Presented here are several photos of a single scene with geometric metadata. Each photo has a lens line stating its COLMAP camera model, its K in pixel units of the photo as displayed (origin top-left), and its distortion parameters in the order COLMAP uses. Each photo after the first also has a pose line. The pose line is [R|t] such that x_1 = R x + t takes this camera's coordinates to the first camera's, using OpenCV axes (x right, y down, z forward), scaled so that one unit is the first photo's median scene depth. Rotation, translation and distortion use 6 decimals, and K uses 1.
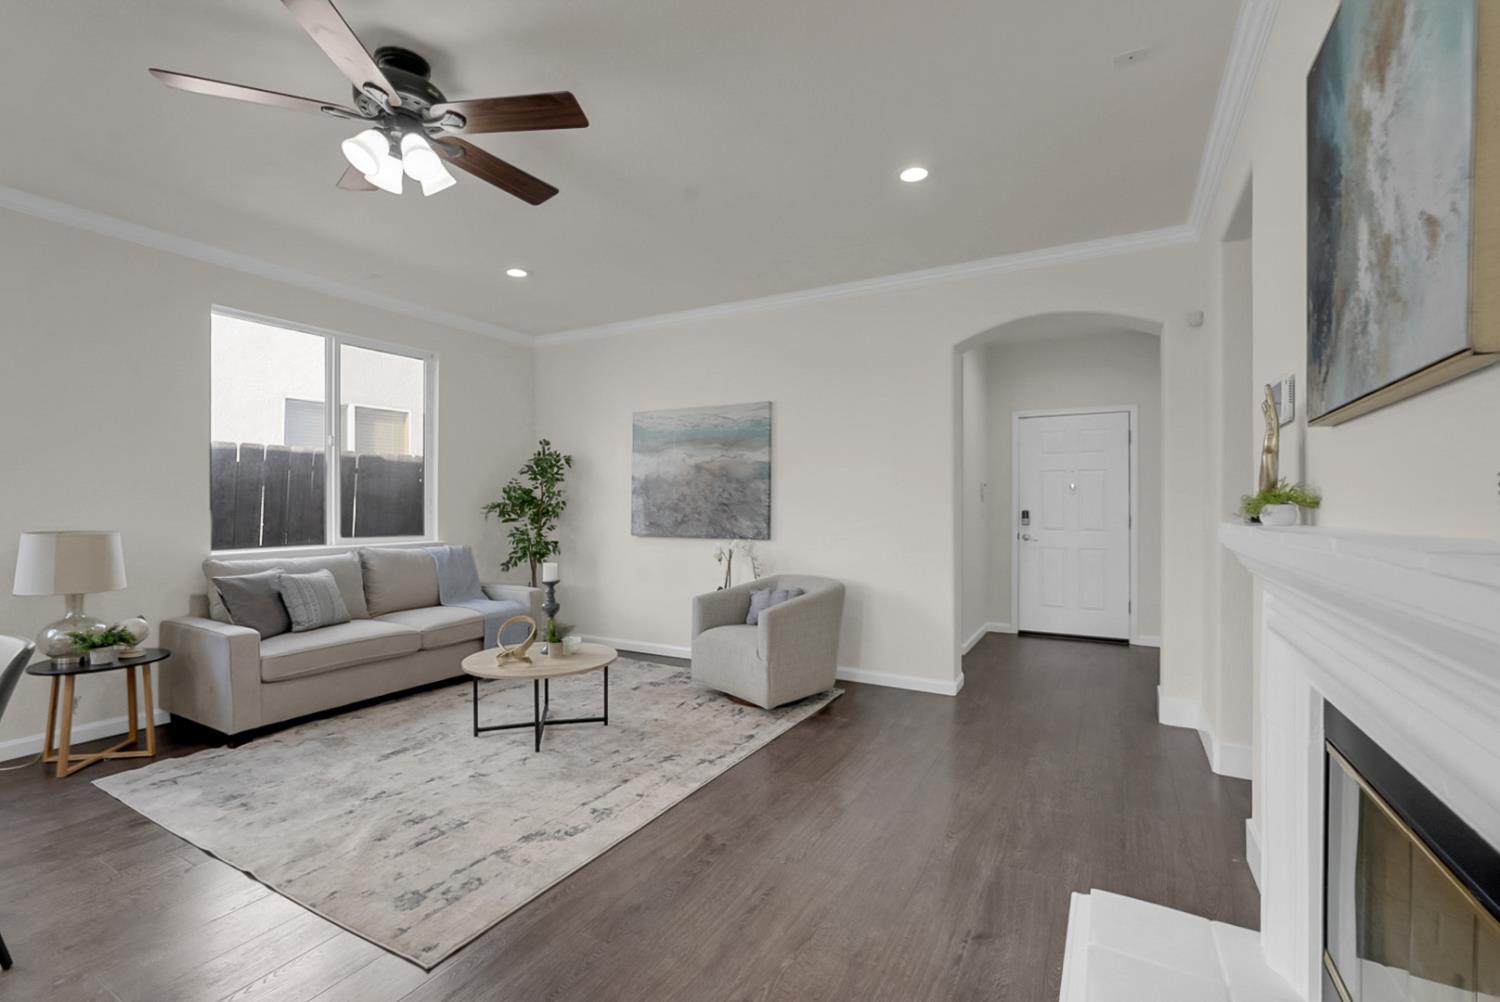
lens RADIAL K [[667.2, 0, 748.4], [0, 667.2, 505.1], [0, 0, 1]] dist [0.002926, 0.002633]
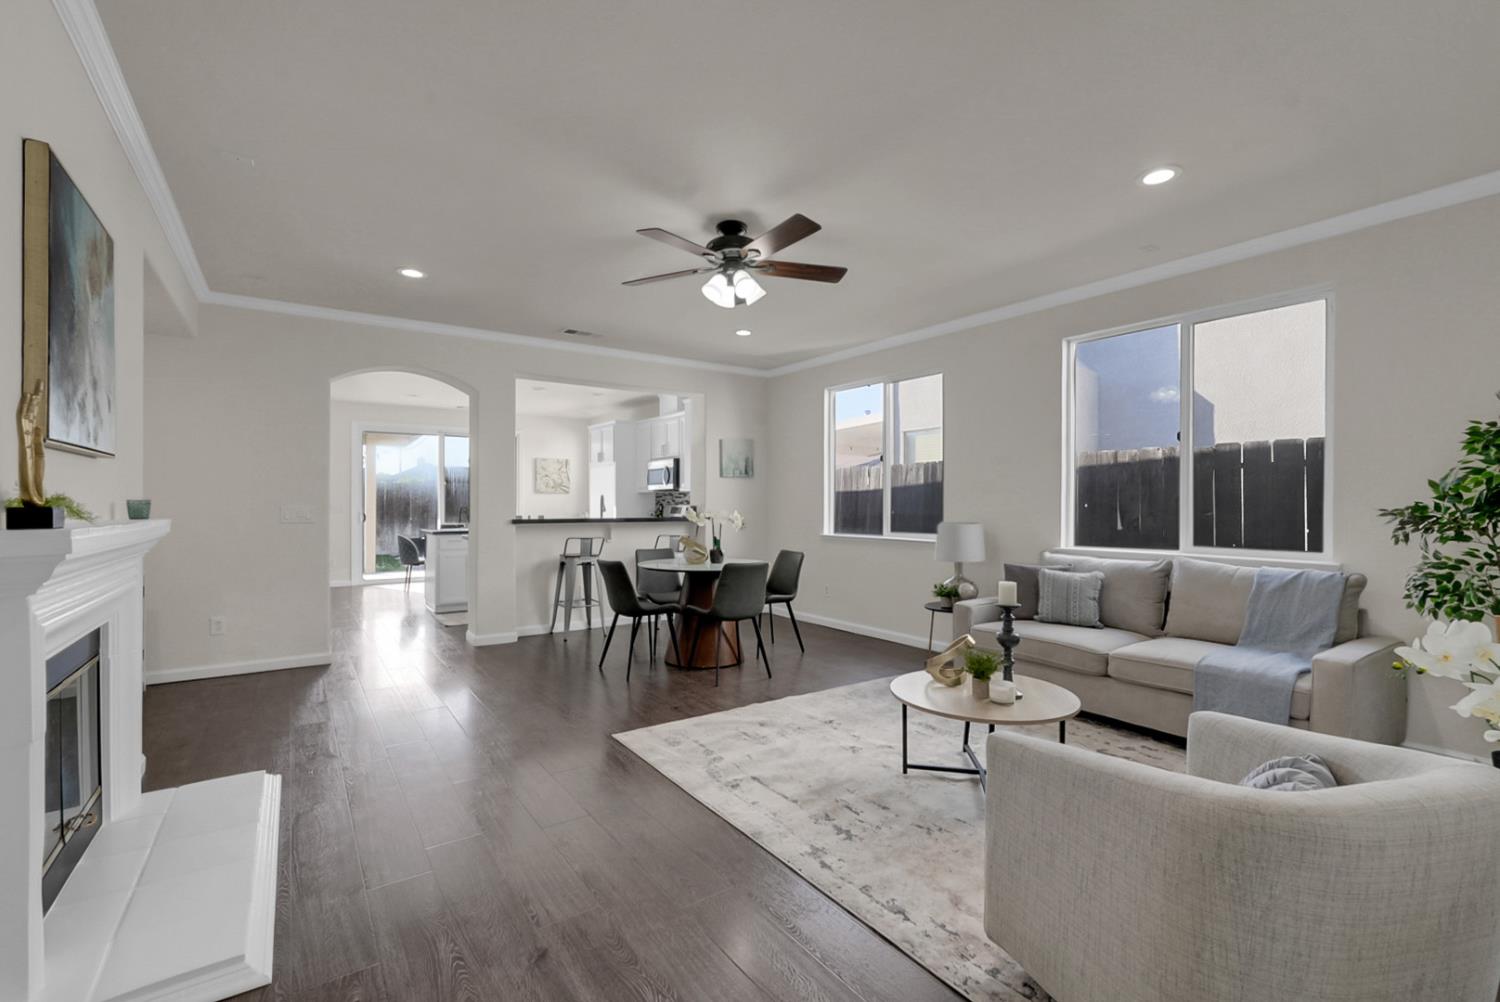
lens RADIAL K [[667.2, 0, 745.2], [0, 667.2, 499.7], [0, 0, 1]] dist [0.002926, 0.002633]
pose [[-0.442602, -0.007222, -0.896689, 0.640631], [-0.001960, 0.999973, -0.007087, -0.004881], [0.896716, -0.001379, -0.442604, 1.249617]]
